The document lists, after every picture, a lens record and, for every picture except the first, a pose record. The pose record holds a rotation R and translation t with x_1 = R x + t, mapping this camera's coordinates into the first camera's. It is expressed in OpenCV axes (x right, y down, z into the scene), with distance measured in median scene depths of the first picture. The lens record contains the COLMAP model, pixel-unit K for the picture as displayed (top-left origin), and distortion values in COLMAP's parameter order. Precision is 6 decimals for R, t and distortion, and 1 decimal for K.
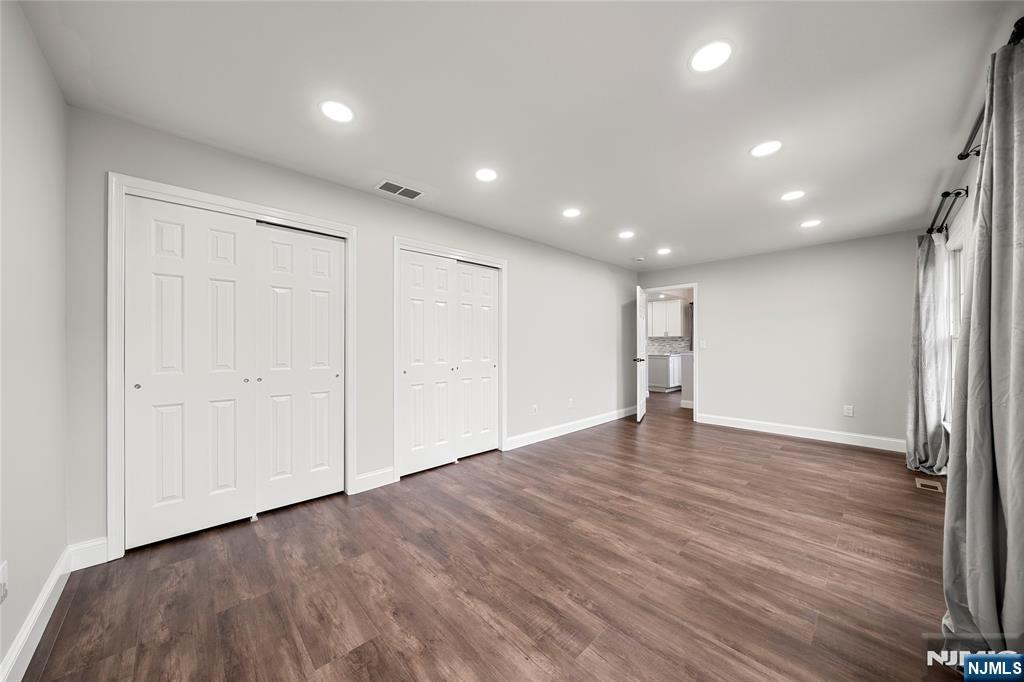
lens RADIAL K [[352.1, 0, 510.0], [0, 352.1, 345.4], [0, 0, 1]] dist [-0.004300, -0.000205]
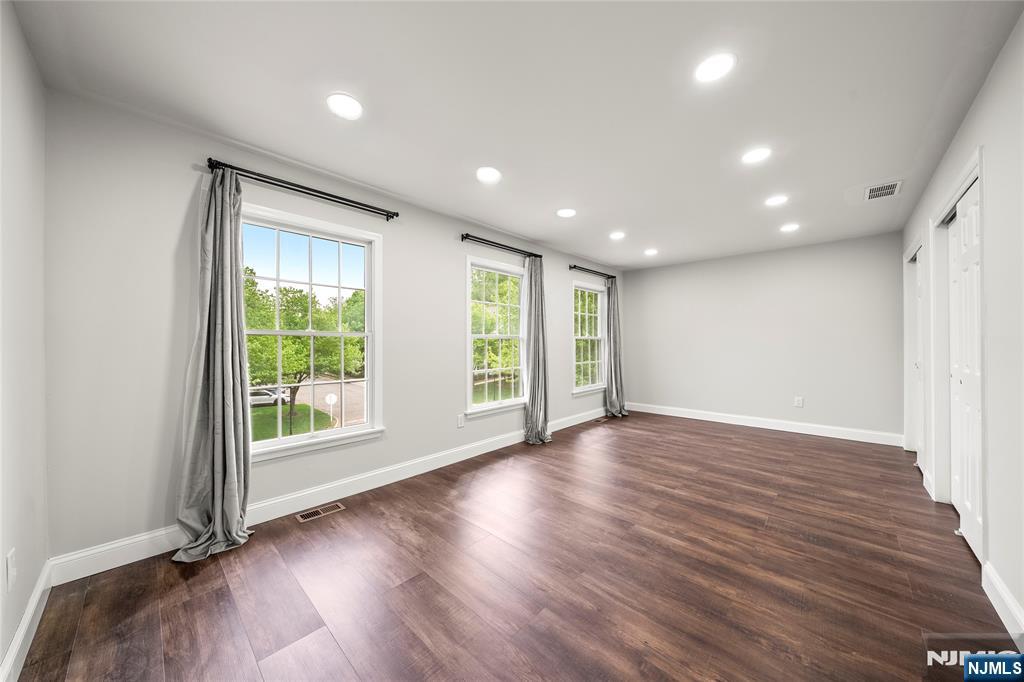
lens RADIAL K [[352.1, 0, 510.0], [0, 352.1, 345.4], [0, 0, 1]] dist [-0.004300, -0.000205]
pose [[-0.998645, 0.004213, -0.051870, 0.854174], [0.003957, 0.999980, 0.005027, -0.001888], [0.051890, 0.004815, -0.998641, 2.015813]]
